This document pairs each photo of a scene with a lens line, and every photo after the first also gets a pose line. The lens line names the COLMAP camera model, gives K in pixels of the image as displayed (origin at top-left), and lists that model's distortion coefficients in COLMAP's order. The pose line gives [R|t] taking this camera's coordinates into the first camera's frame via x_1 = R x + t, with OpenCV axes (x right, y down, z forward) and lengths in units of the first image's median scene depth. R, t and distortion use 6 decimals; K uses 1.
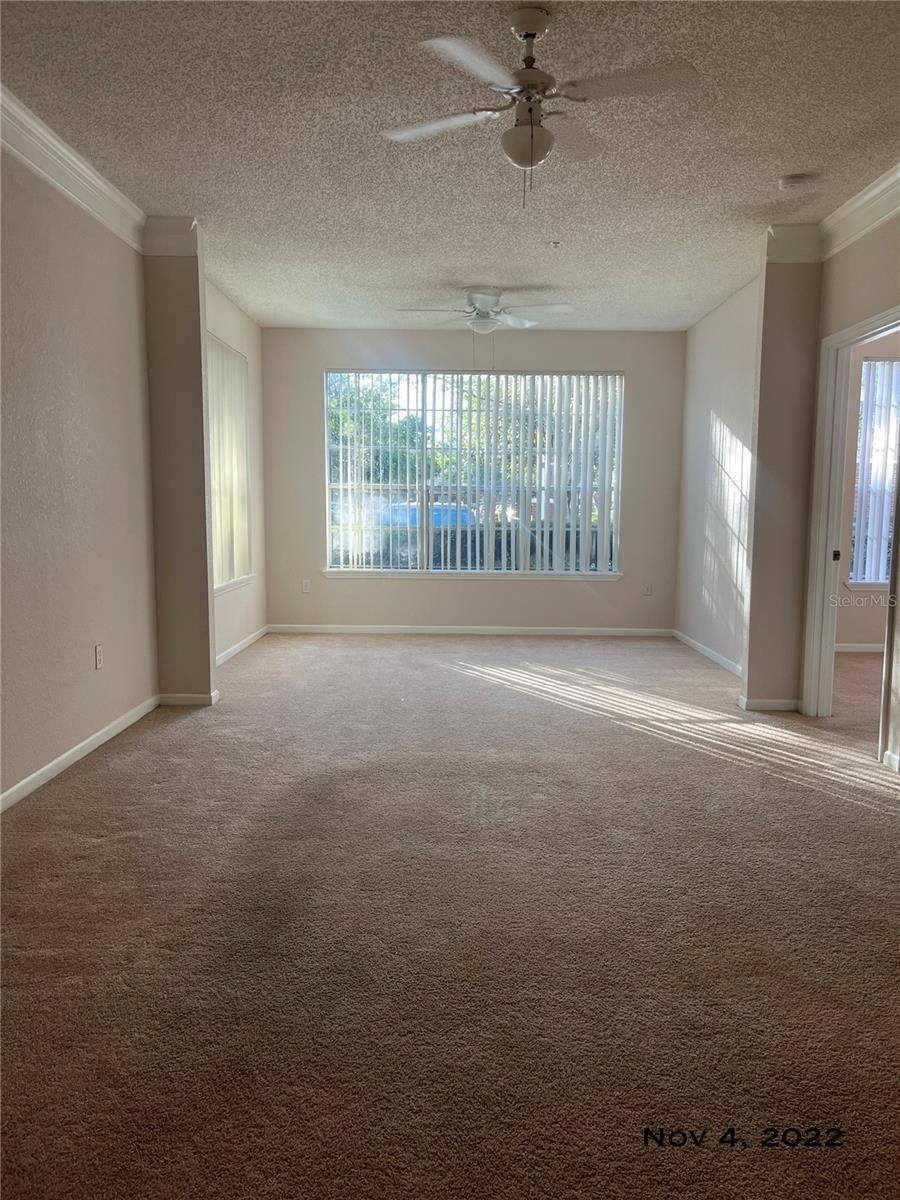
lens RADIAL K [[906.0, 0, 459.3], [0, 906.0, 600.2], [0, 0, 1]] dist [0.071219, -0.097028]
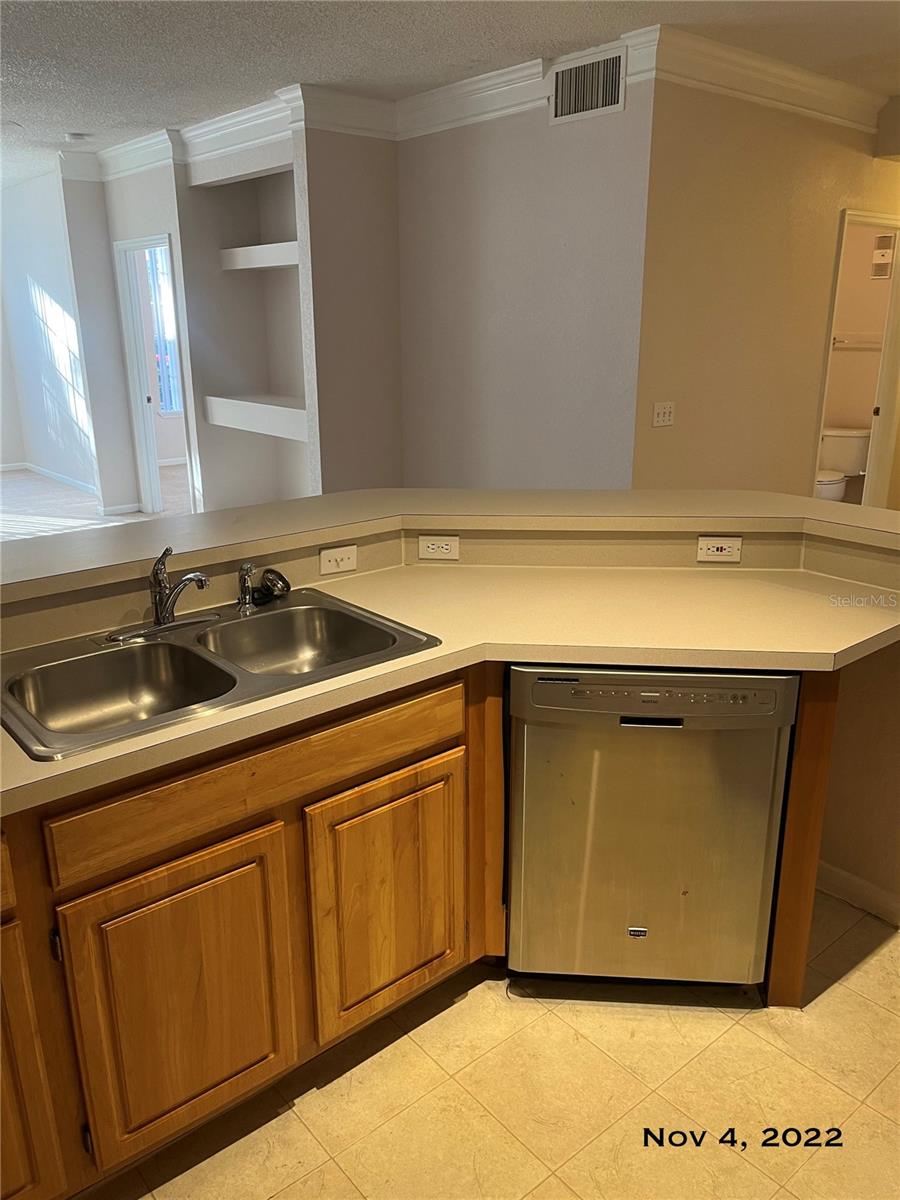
lens RADIAL K [[906.0, 0, 459.3], [0, 906.0, 600.2], [0, 0, 1]] dist [0.071219, -0.097028]
pose [[0.756835, -0.206580, 0.620102, -0.186118], [0.080371, 0.970953, 0.225369, -0.028630], [-0.648646, -0.120729, 0.751453, -0.462888]]
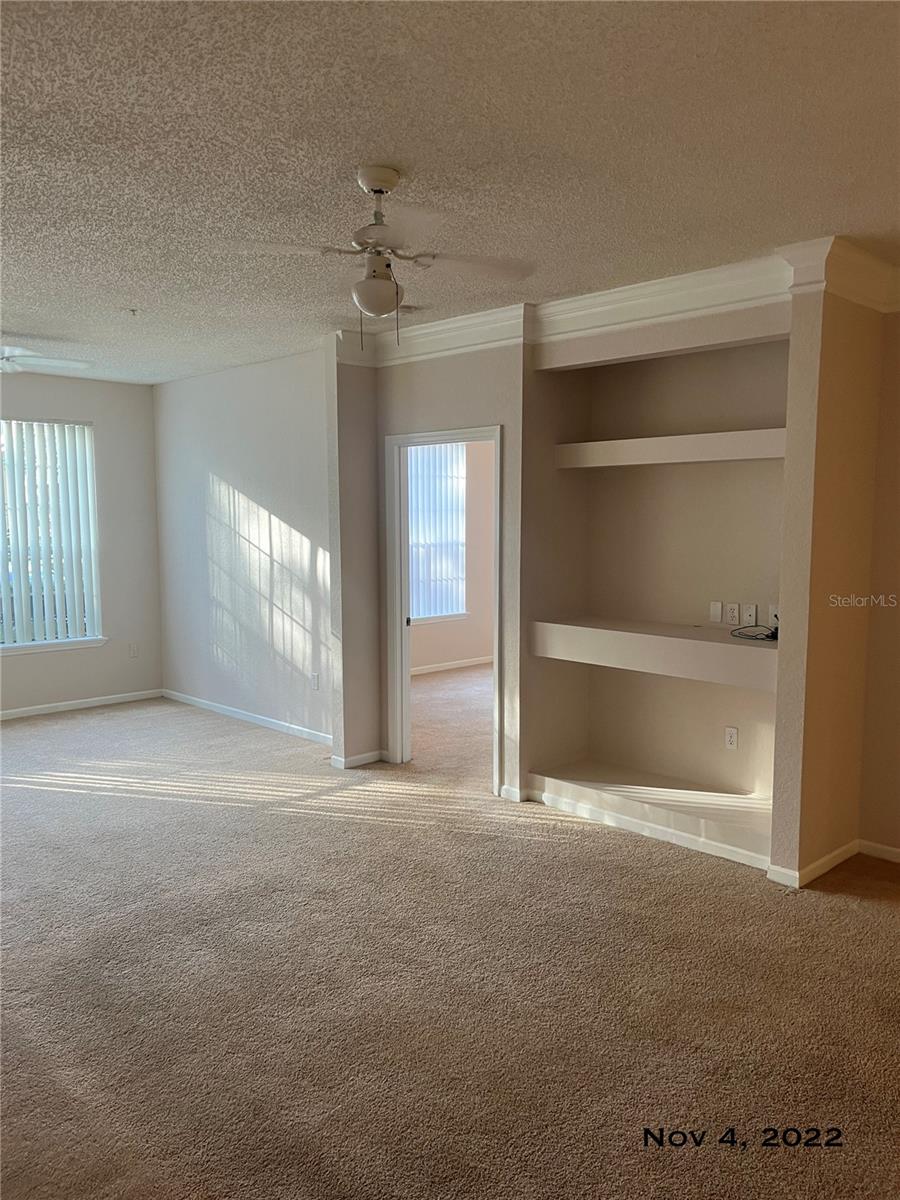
lens RADIAL K [[906.0, 0, 459.3], [0, 906.0, 600.2], [0, 0, 1]] dist [0.071219, -0.097028]
pose [[0.722478, -0.078247, 0.686952, -0.343358], [0.085053, 0.996087, 0.024007, -0.102510], [-0.686143, 0.041083, 0.726306, 0.123862]]
